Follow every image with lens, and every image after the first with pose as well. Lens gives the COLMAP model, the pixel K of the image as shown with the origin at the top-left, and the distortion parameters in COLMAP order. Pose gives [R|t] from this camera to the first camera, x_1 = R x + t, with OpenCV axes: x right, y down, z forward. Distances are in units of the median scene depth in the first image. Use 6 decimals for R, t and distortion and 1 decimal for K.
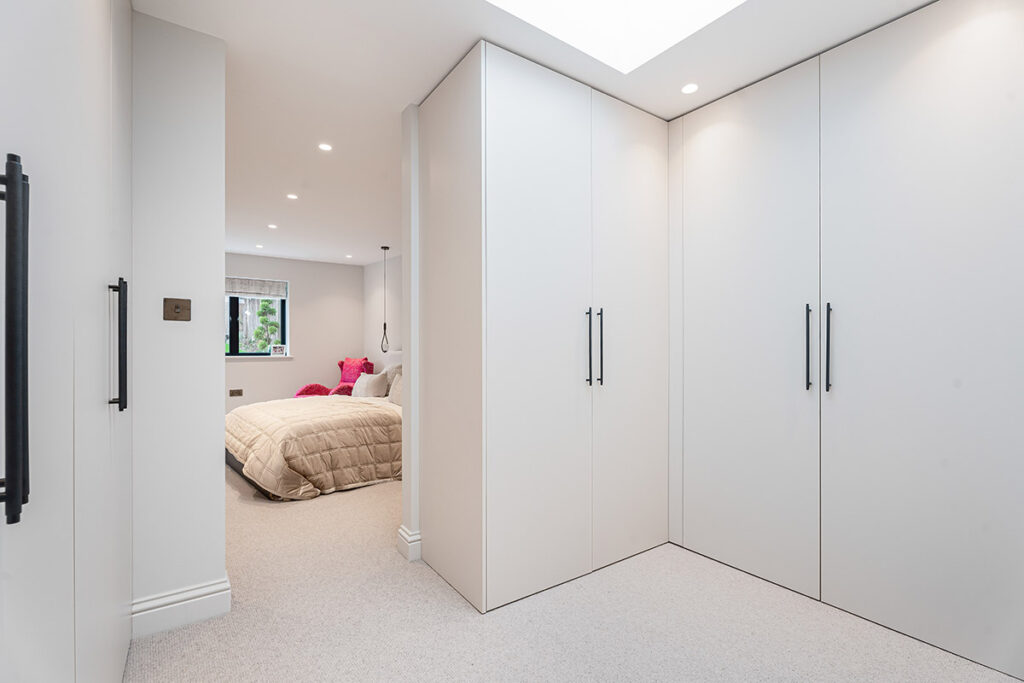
lens RADIAL K [[458.0, 0, 511.8], [0, 458.0, 346.5], [0, 0, 1]] dist [0.007544, 0.000011]
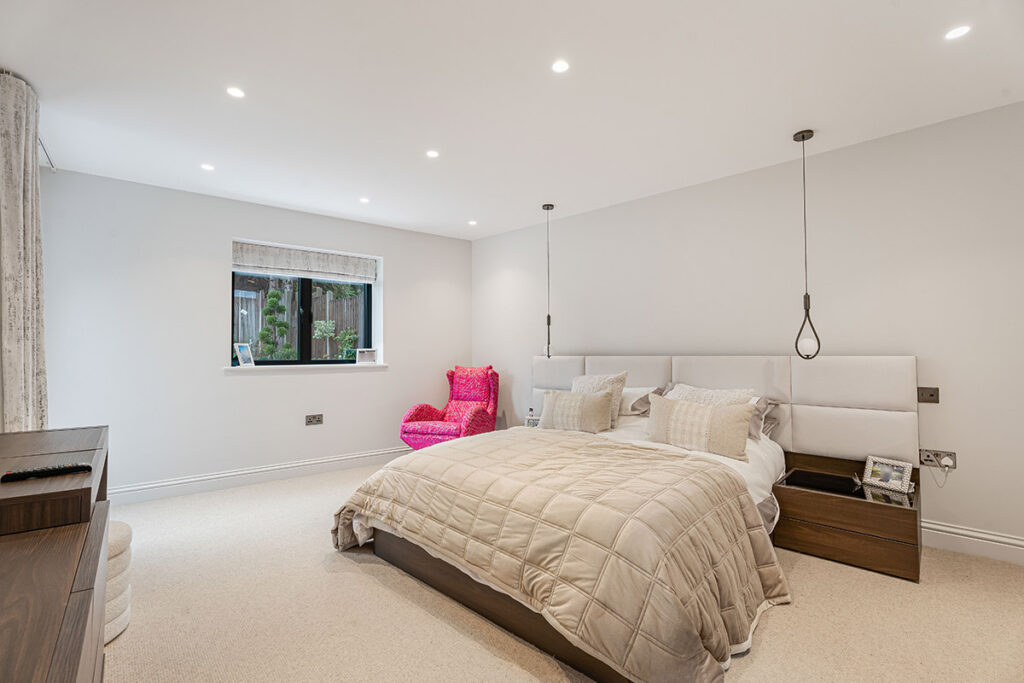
lens RADIAL K [[458.0, 0, 512.1], [0, 458.0, 339.7], [0, 0, 1]] dist [0.007544, 0.000011]
pose [[0.997082, -0.003011, 0.076277, -0.341230], [0.004836, 0.999706, -0.023754, 0.001025], [-0.076183, 0.024053, 0.996804, 0.287609]]
